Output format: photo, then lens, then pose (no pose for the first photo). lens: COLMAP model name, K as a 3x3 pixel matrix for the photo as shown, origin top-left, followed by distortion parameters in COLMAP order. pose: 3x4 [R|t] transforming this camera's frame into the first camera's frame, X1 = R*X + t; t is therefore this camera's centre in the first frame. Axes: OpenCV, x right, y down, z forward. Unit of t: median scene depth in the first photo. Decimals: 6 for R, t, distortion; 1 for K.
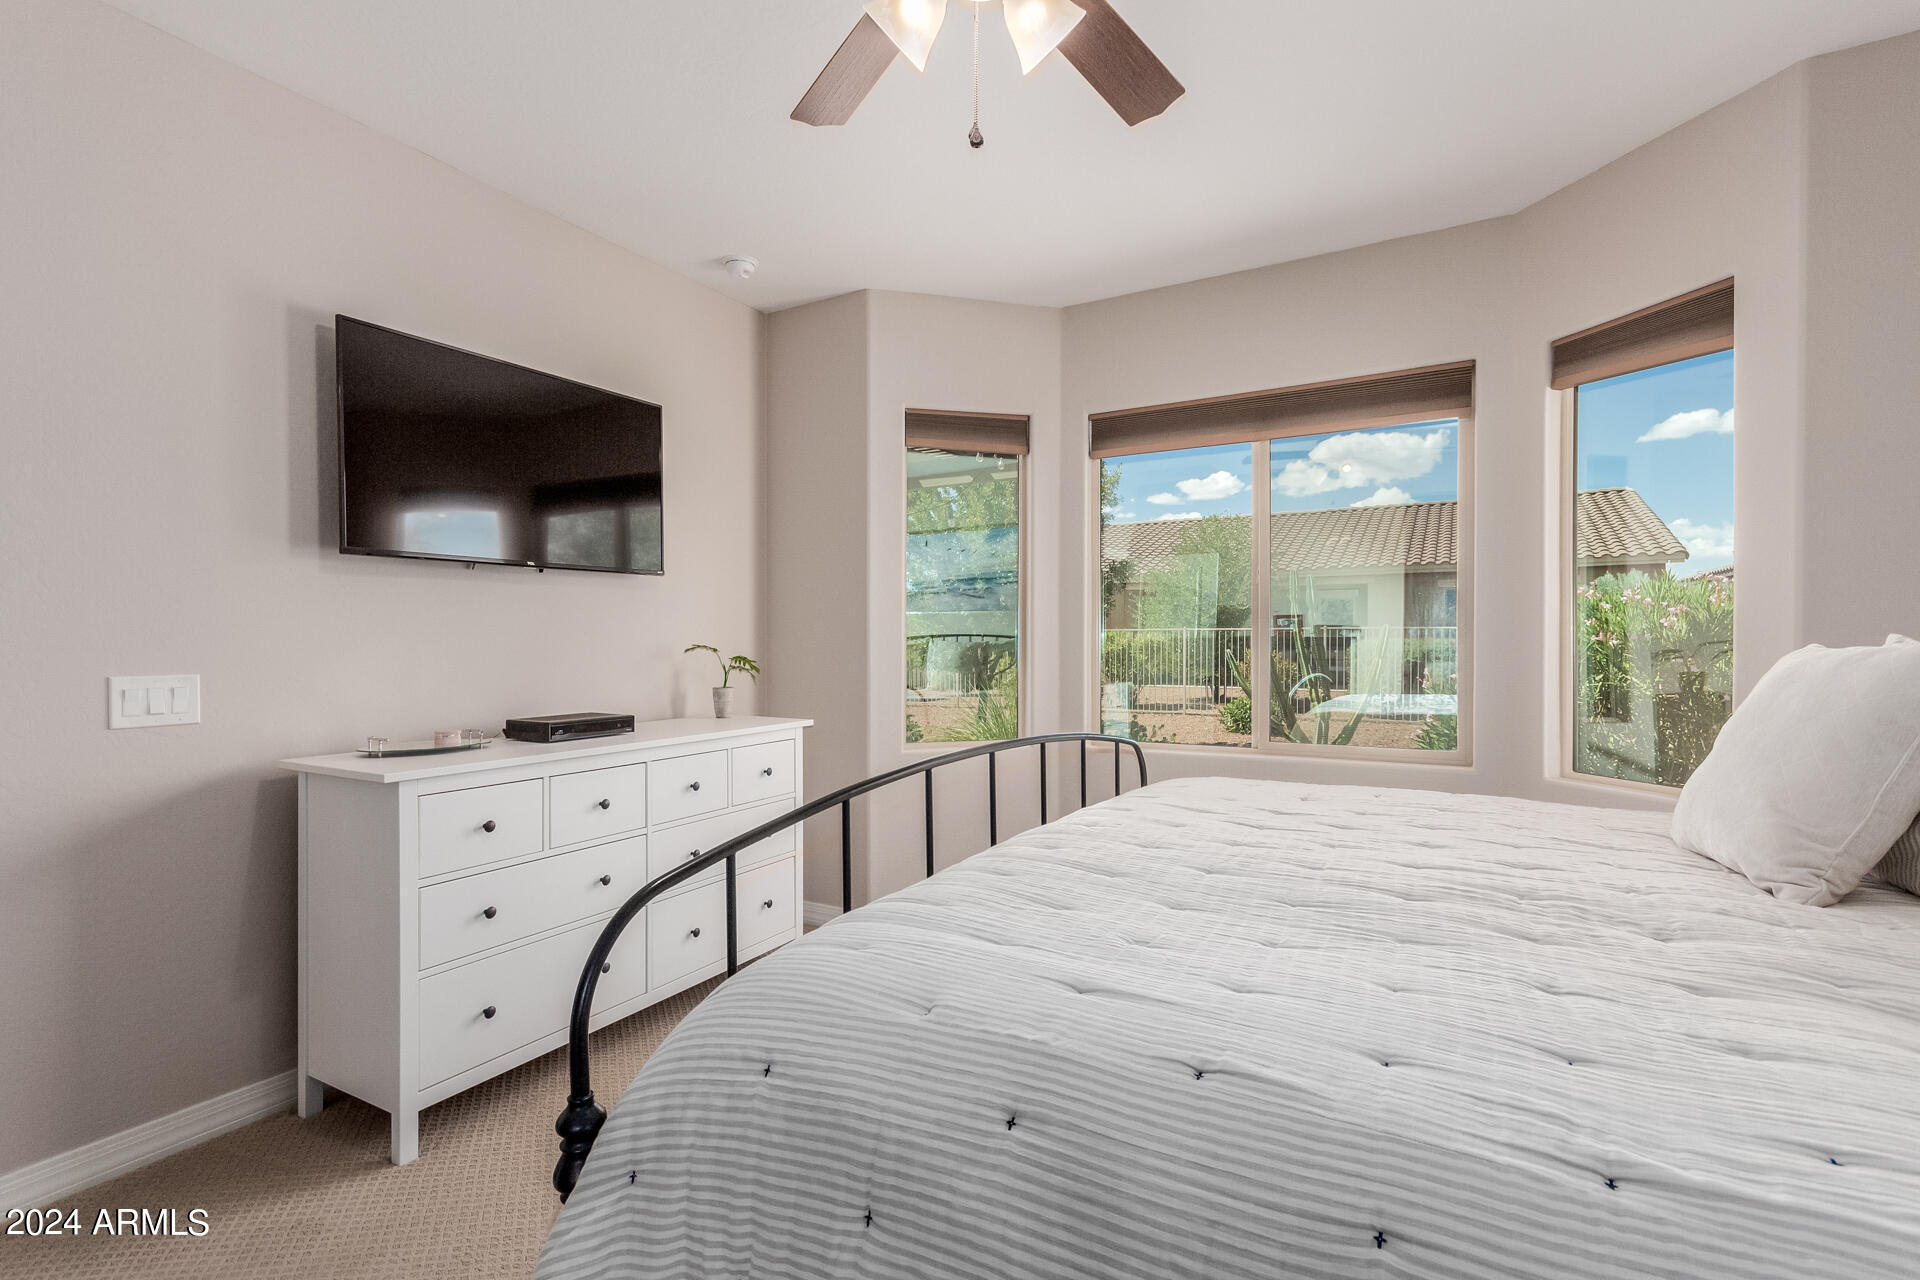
lens RADIAL K [[879.5, 0, 962.8], [0, 879.5, 645.4], [0, 0, 1]] dist [0.000018, 0.000068]
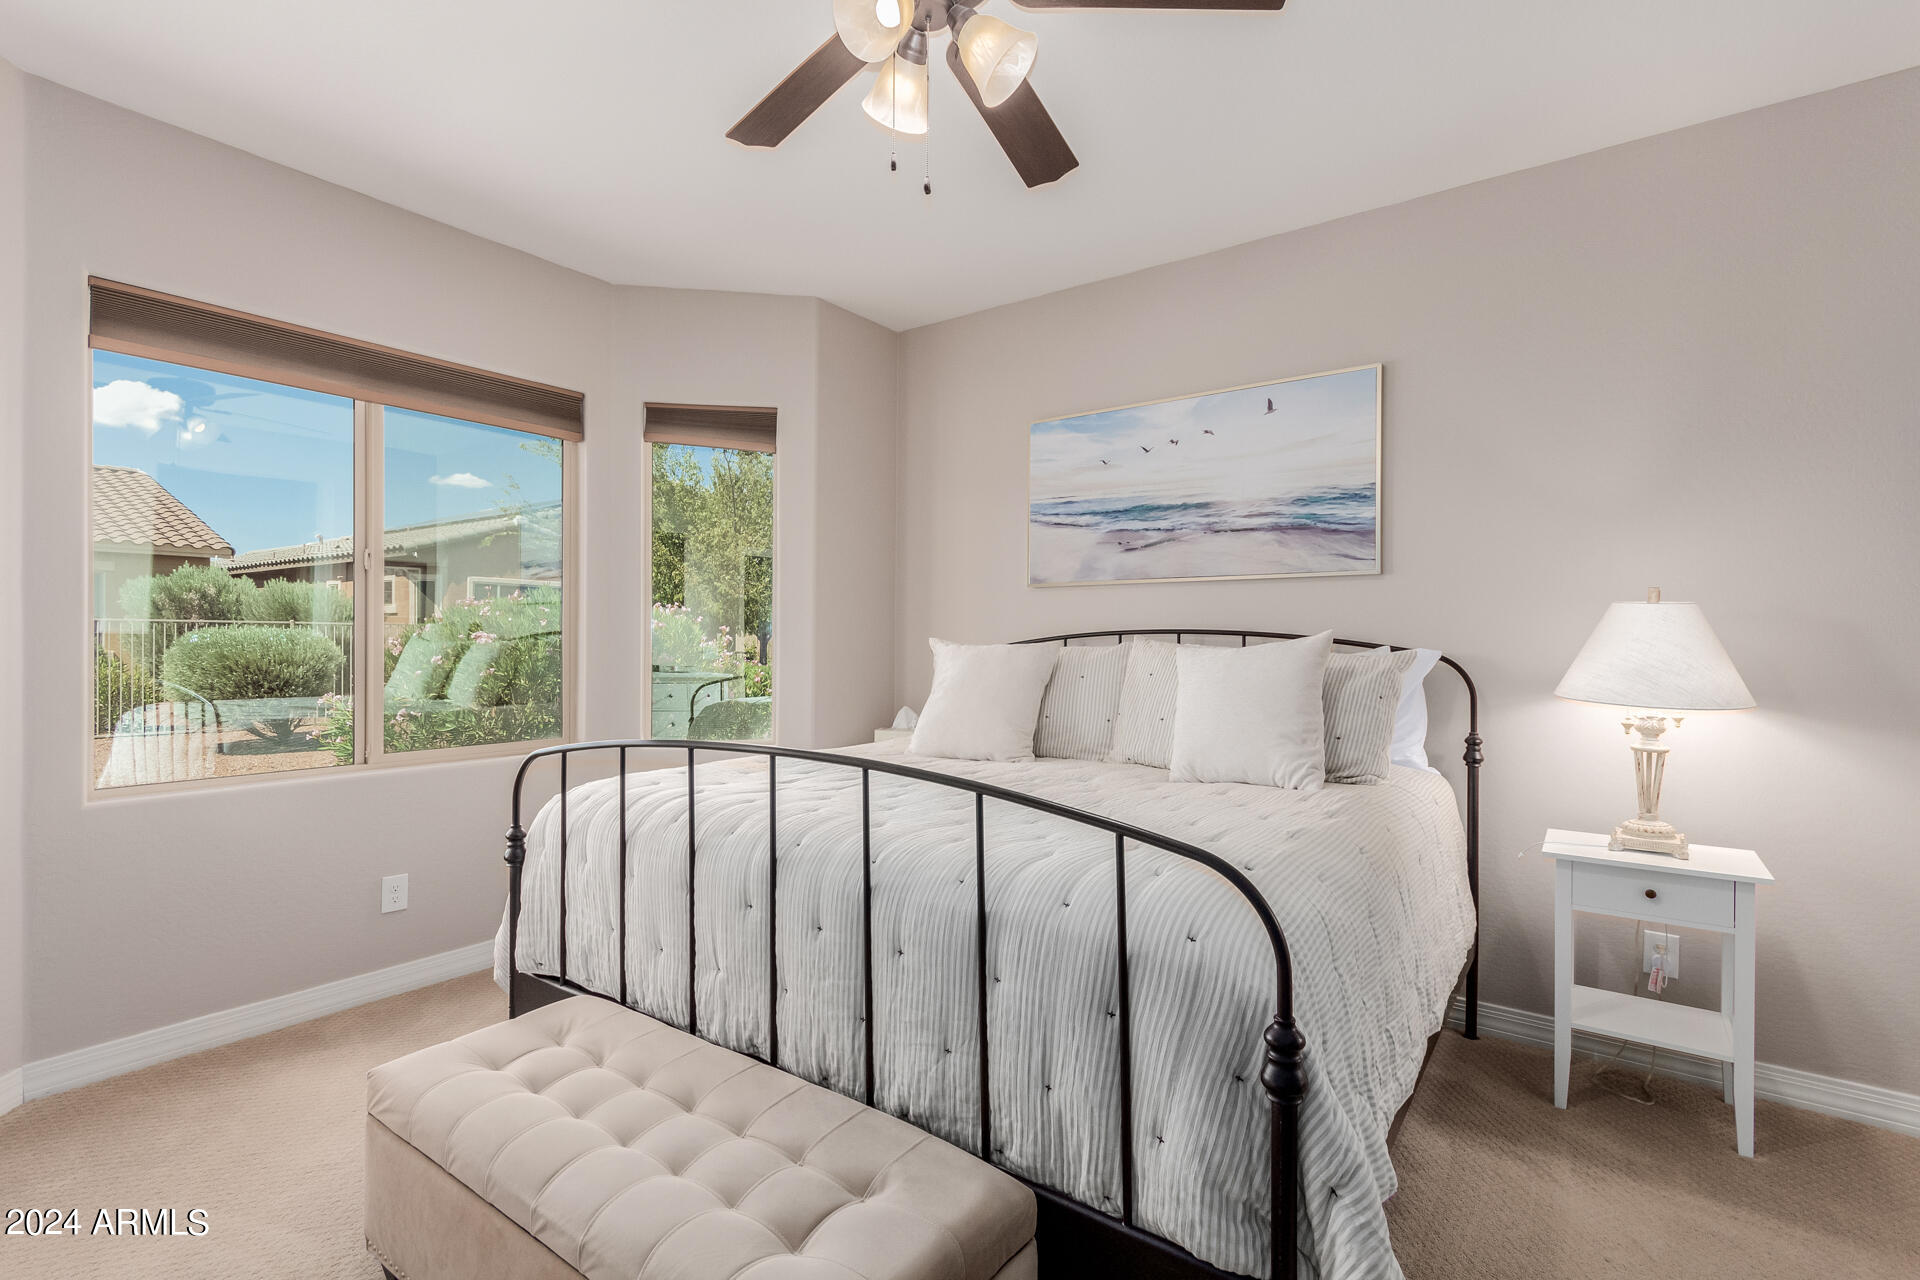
lens RADIAL K [[883.7, 0, 952.6], [0, 883.7, 642.3], [0, 0, 1]] dist [0.004365, -0.000302]
pose [[0.111981, -0.006976, 0.993686, -0.486696], [0.005016, 0.999967, 0.006454, -0.006735], [-0.993698, 0.004261, 0.112012, 0.374268]]
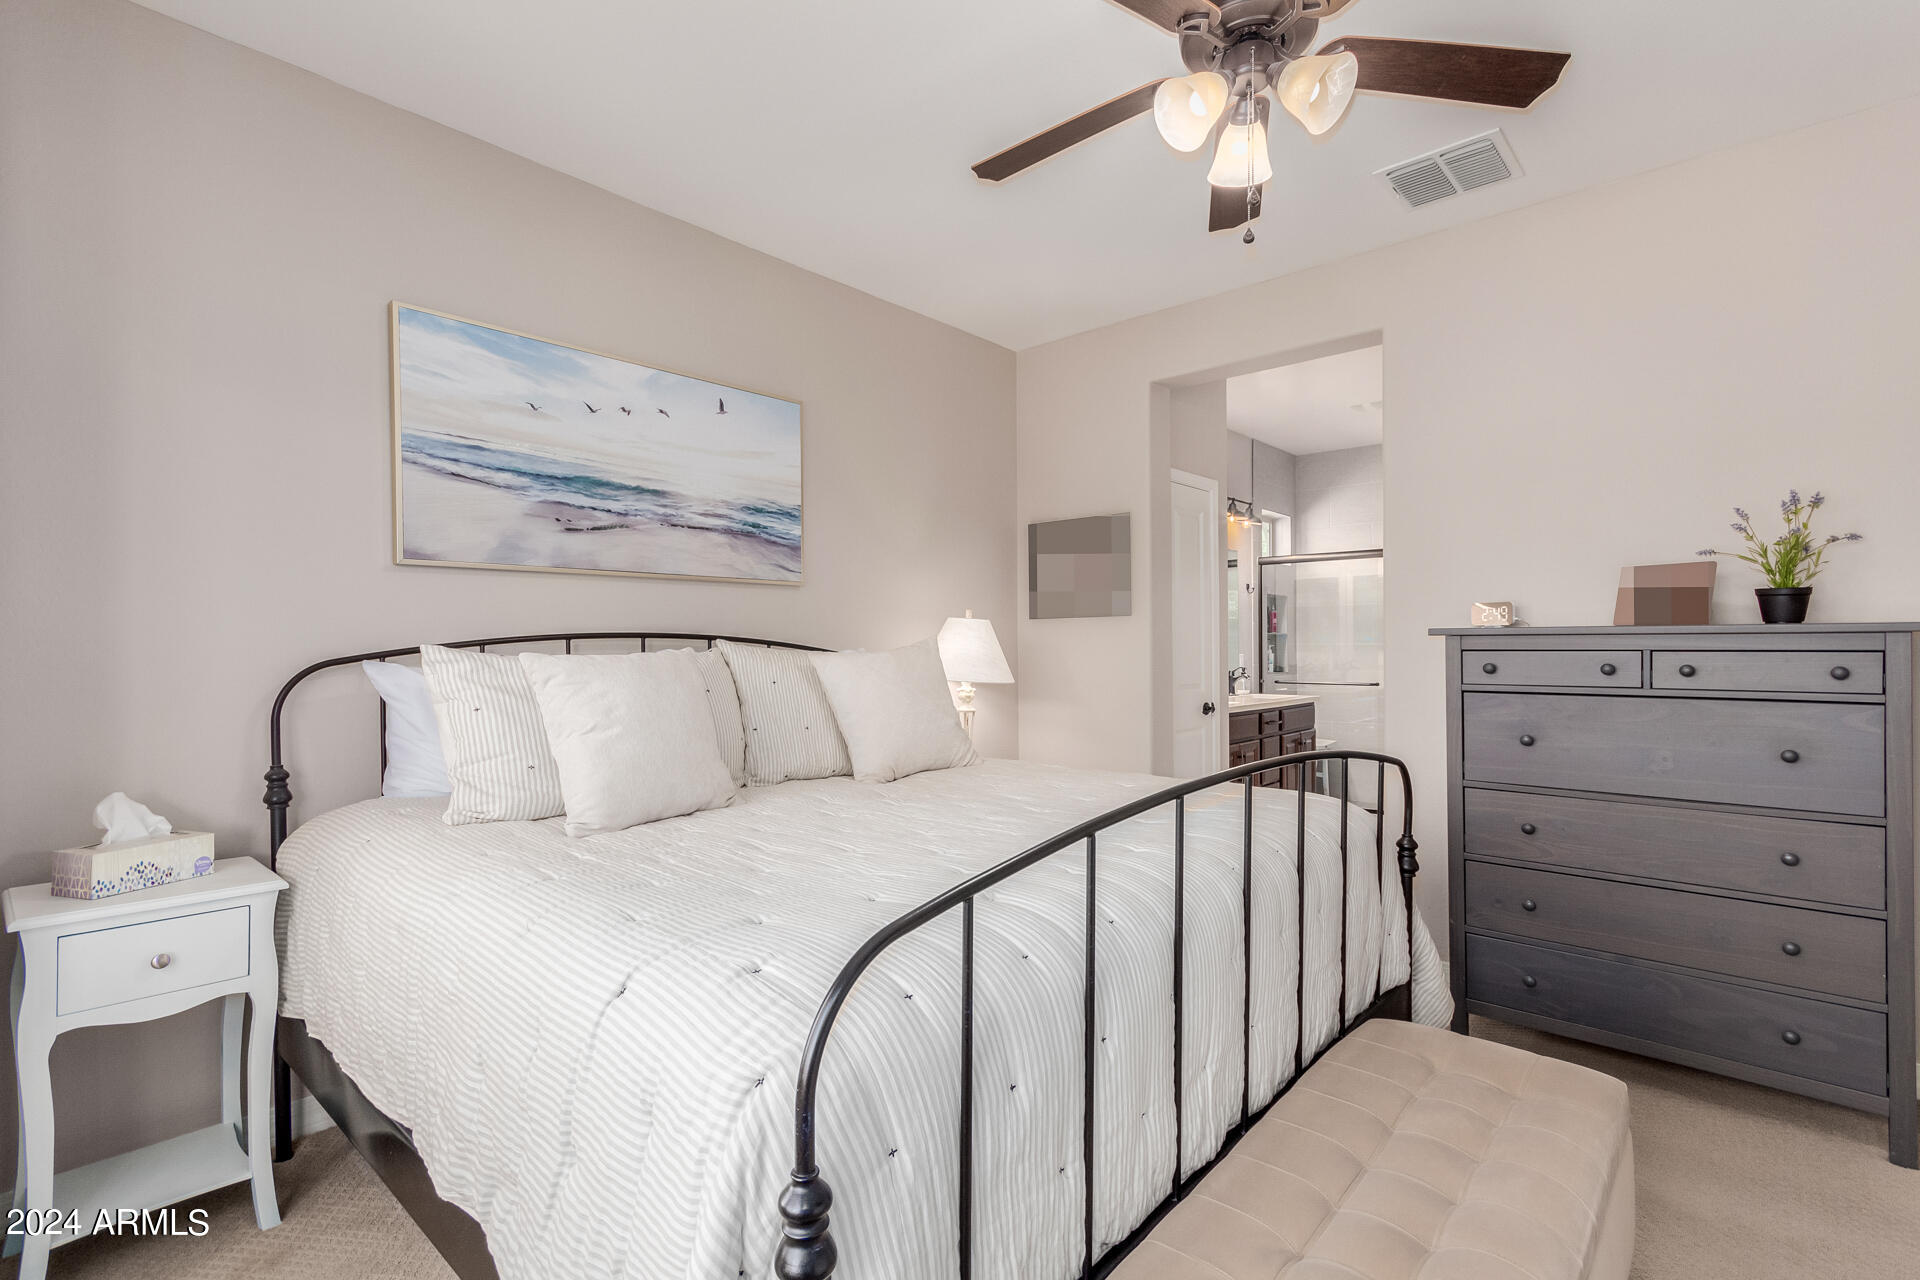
lens RADIAL K [[883.7, 0, 952.6], [0, 883.7, 642.3], [0, 0, 1]] dist [0.004365, -0.000302]
pose [[-0.975873, -0.003824, 0.218305, 0.065743], [-0.000877, 0.999907, 0.013592, -0.016507], [-0.218337, 0.013073, -0.975786, 1.016784]]
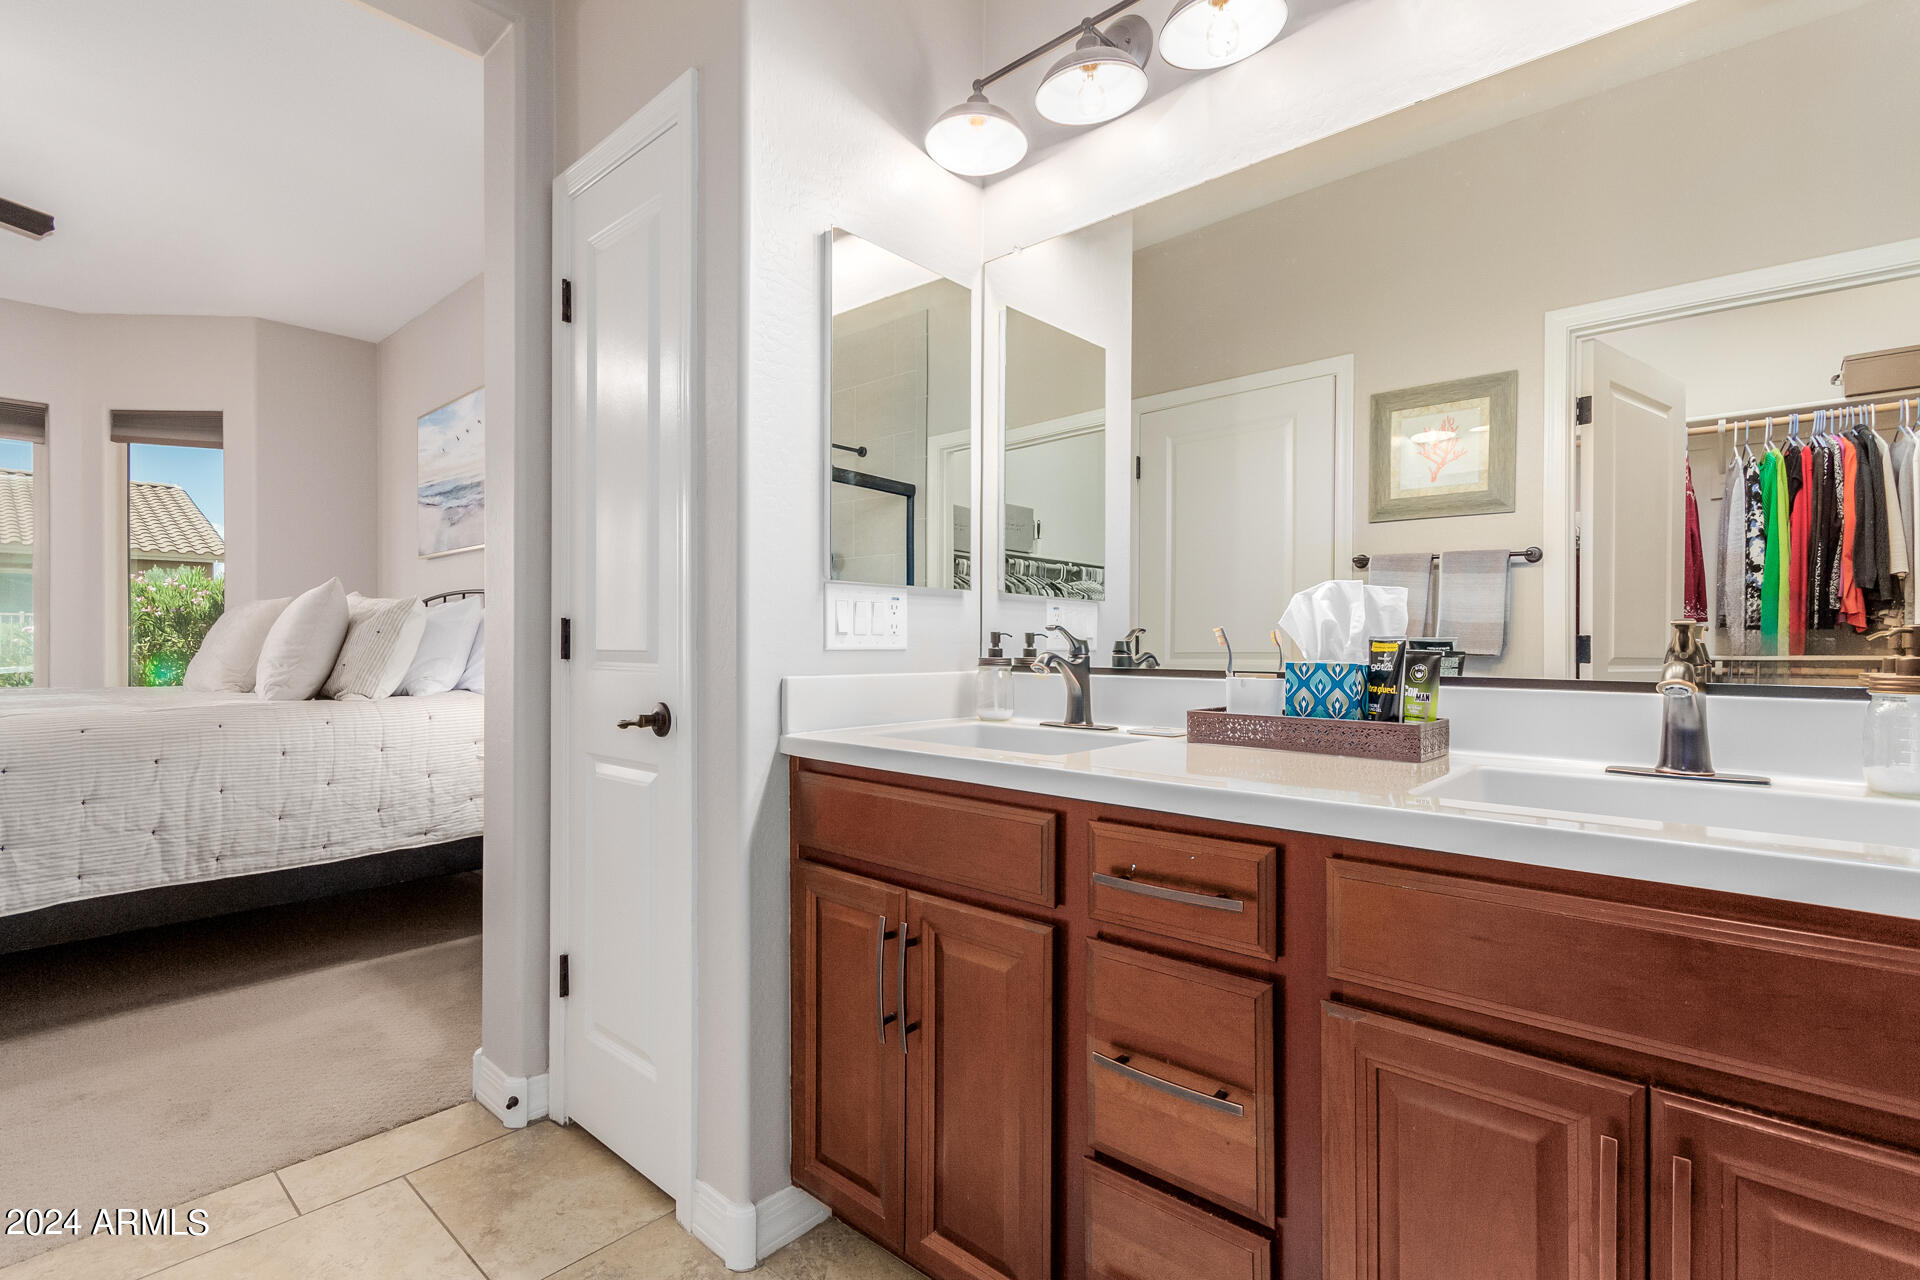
lens RADIAL K [[894.9, 0, 951.2], [0, 894.9, 646.1], [0, 0, 1]] dist [0.001185, -0.000163]
pose [[0.212252, -0.007801, 0.977184, -0.482342], [0.008485, 0.999945, 0.006139, 0.058416], [-0.977178, 0.006988, 0.212307, -0.668950]]
